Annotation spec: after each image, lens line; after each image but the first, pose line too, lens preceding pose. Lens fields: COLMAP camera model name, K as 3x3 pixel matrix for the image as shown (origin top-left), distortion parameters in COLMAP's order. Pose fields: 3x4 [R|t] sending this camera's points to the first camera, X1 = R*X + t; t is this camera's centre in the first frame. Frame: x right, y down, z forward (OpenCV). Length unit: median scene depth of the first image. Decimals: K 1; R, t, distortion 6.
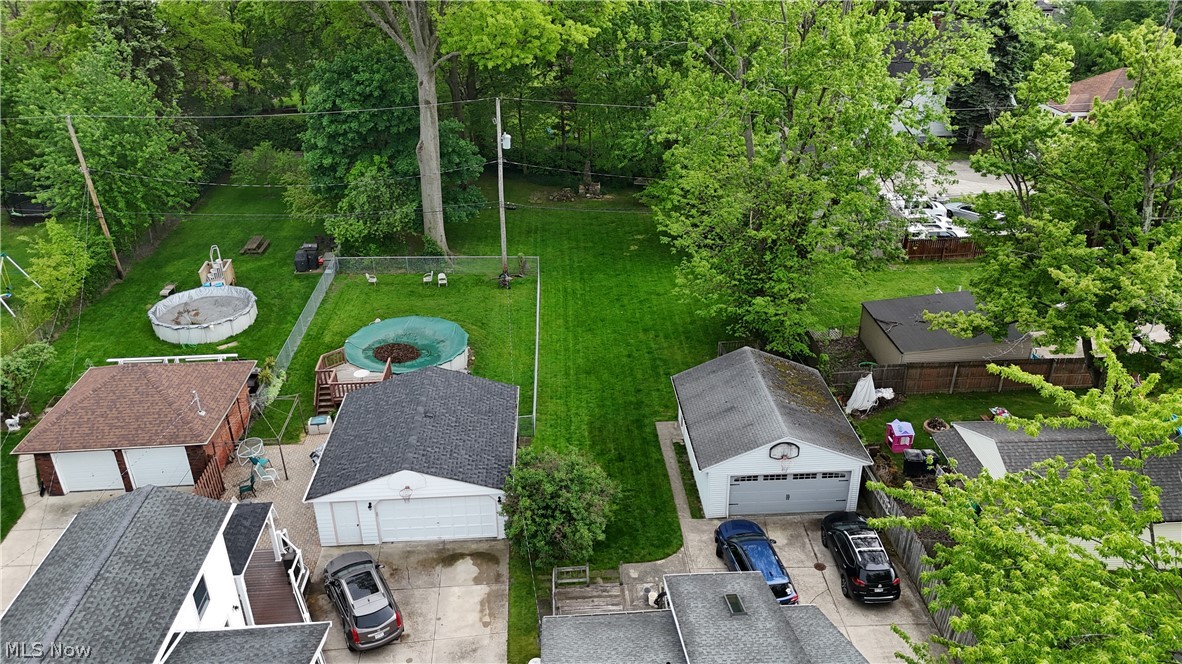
lens RADIAL K [[830.0, 0, 592.6], [0, 830.0, 343.7], [0, 0, 1]] dist [-0.007255, -0.008417]
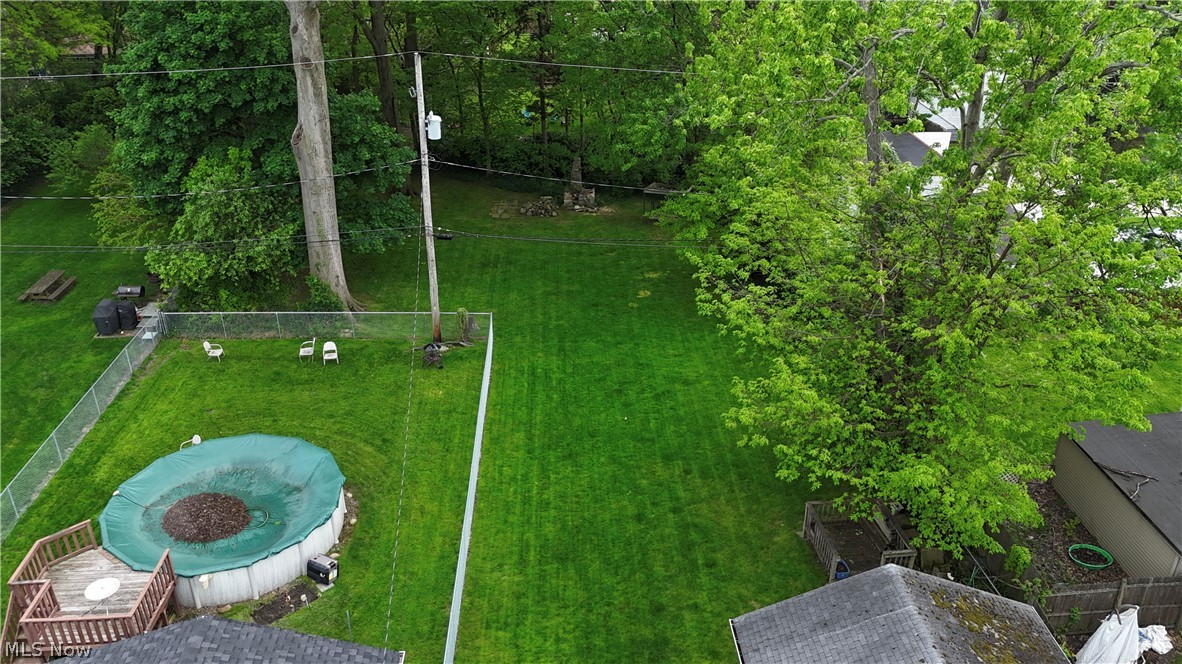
lens RADIAL K [[830.0, 0, 589.7], [0, 830.0, 320.2], [0, 0, 1]] dist [-0.007255, -0.008417]
pose [[0.999931, 0.011387, -0.002764, 0.010069], [-0.011425, 0.999835, -0.014114, -0.093956], [0.002603, 0.014144, 0.999897, 0.390496]]
